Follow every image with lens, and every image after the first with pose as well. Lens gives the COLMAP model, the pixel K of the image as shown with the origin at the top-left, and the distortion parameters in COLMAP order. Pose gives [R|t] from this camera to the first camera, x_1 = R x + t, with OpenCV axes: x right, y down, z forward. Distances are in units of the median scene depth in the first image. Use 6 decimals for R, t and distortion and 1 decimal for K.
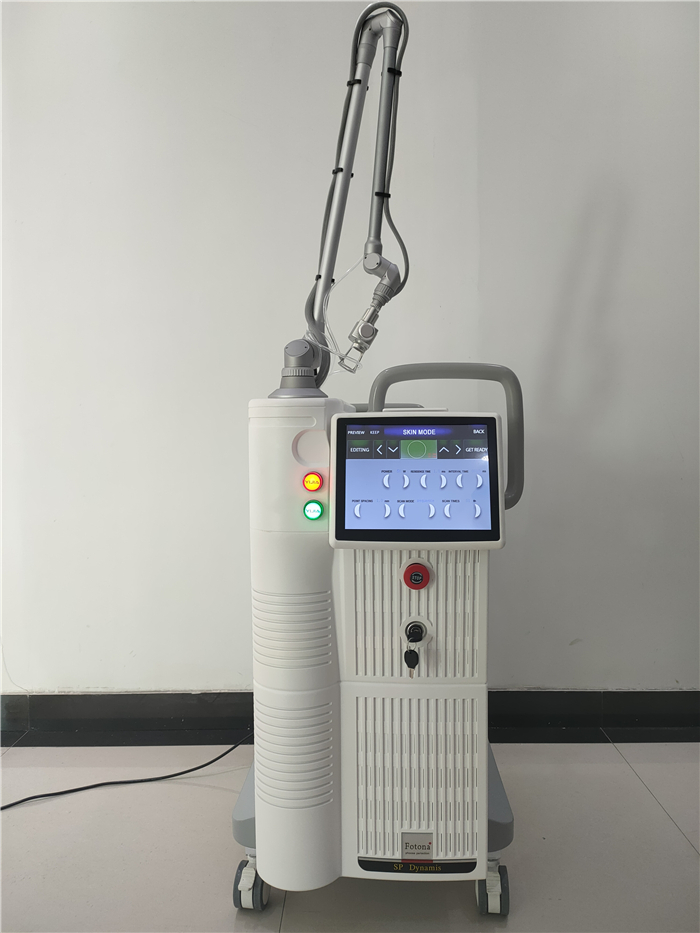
lens RADIAL K [[694.4, 0, 348.4], [0, 694.4, 466.0], [0, 0, 1]] dist [0.004960, 0.001351]
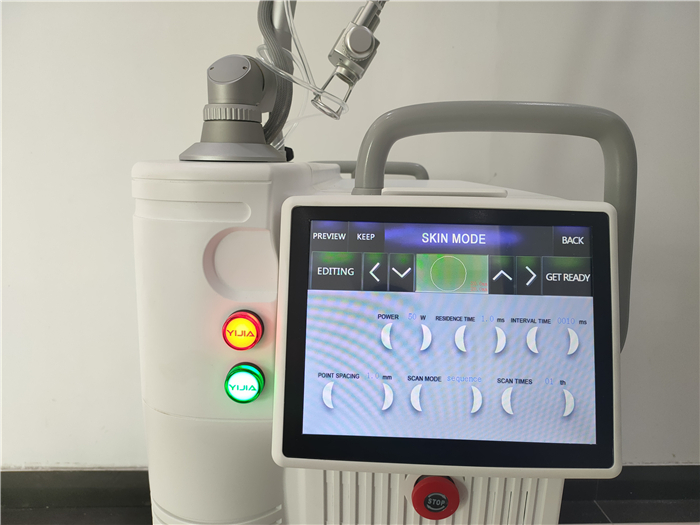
lens RADIAL K [[521.0, 0, 351.8], [0, 521.0, 263.1], [0, 0, 1]] dist [0.004960, 0.001351]
pose [[0.999731, 0.023165, -0.001140, 0.028014], [-0.022872, 0.992834, 0.117293, -0.073036], [0.003849, -0.117236, 0.993097, 0.618296]]
